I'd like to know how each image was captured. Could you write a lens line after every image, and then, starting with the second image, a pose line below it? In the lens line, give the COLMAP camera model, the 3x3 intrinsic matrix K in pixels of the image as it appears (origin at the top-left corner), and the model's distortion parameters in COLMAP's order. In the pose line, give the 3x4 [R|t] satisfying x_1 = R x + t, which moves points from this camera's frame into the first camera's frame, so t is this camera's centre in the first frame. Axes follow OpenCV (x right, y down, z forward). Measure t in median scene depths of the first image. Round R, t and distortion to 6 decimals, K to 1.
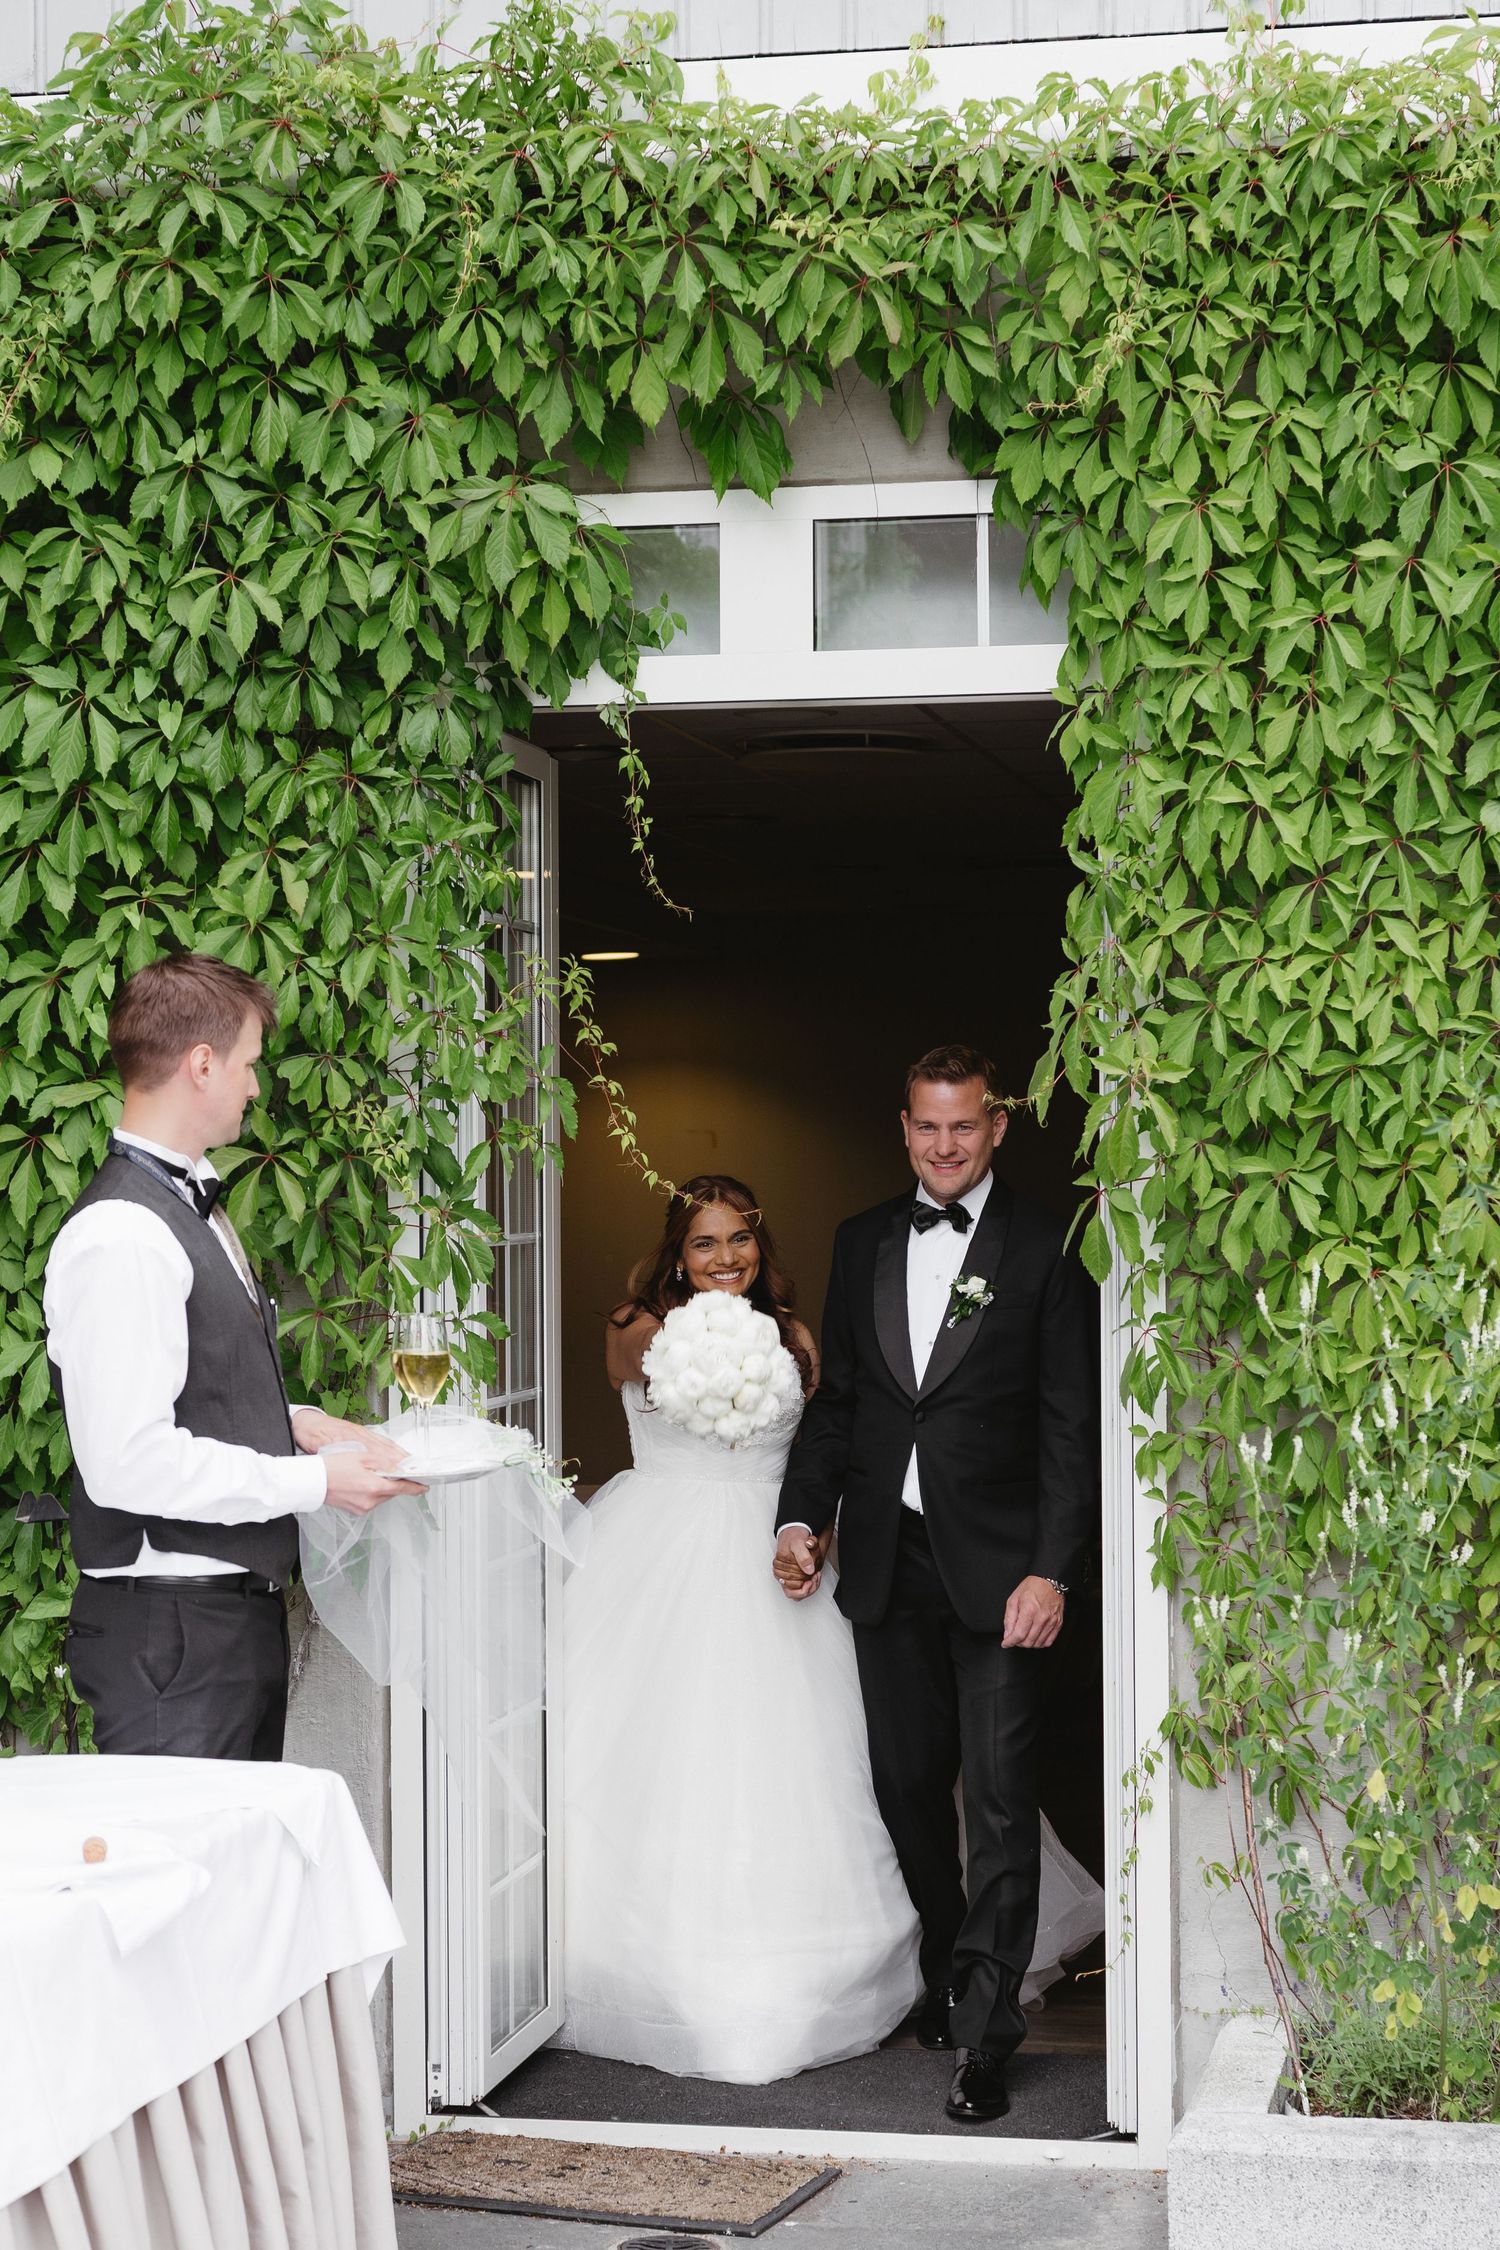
lens RADIAL K [[4129.8, 0, 750.4], [0, 4129.8, 1122.7], [0, 0, 1]] dist [0.029480, 0.000000]
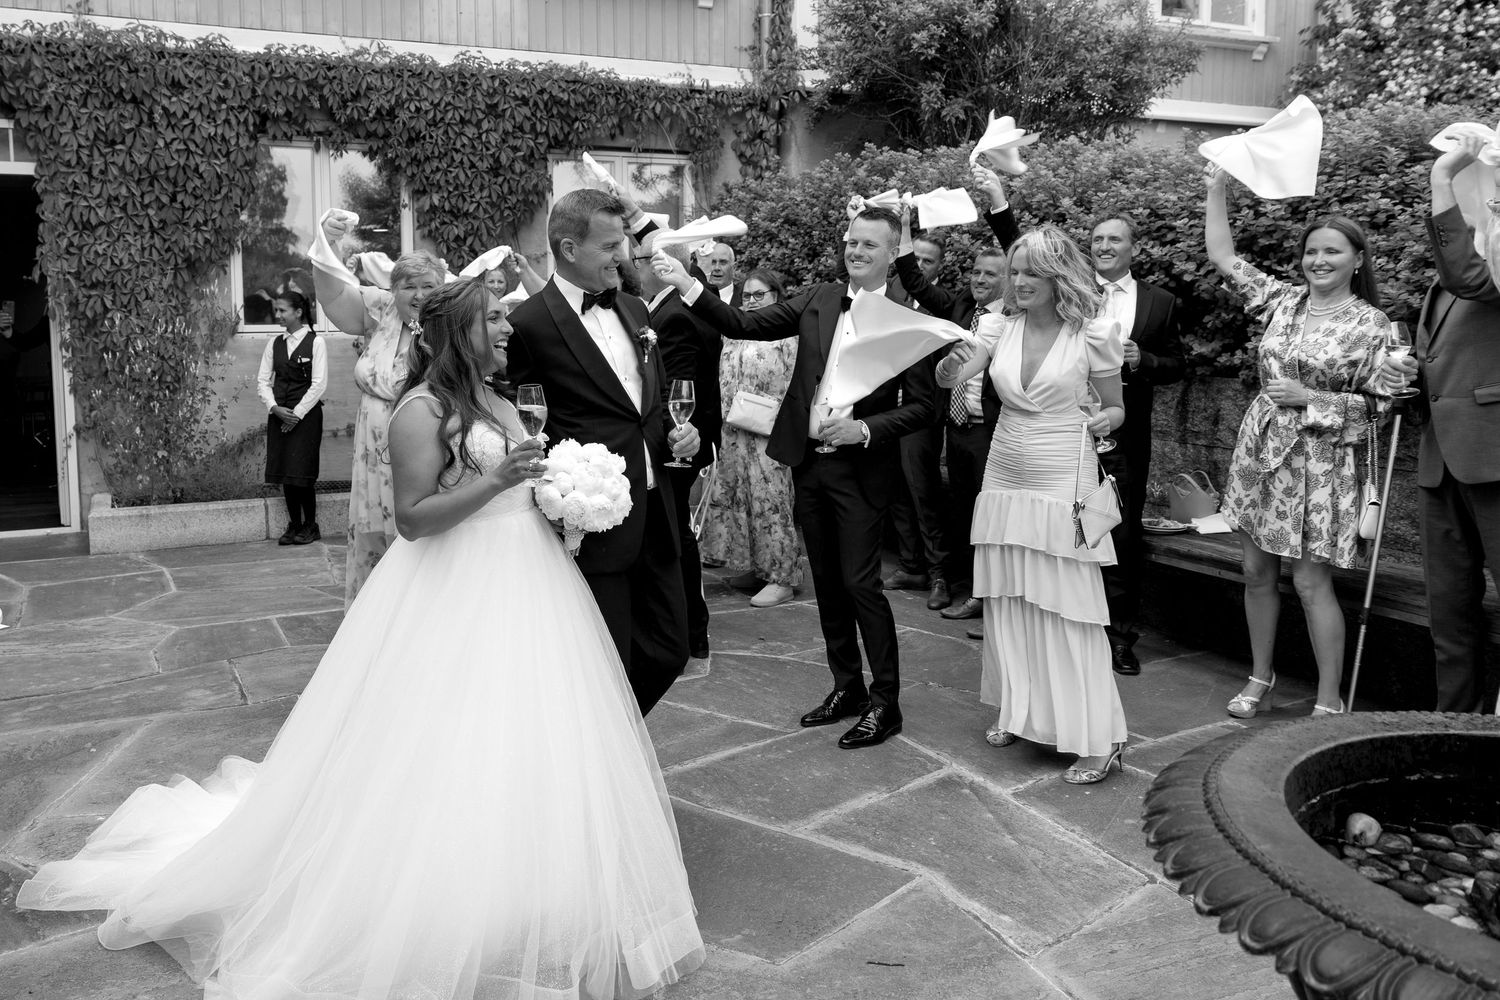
lens RADIAL K [[1665.4, 0, 749.8], [0, 1665.4, 498.9], [0, 0, 1]] dist [-0.000258, 0.000000]
pose [[0.821447, -0.061623, 0.566946, -0.306147], [-0.006351, 0.993095, 0.117144, 0.016296], [-0.570249, -0.099828, 0.815383, -0.793931]]
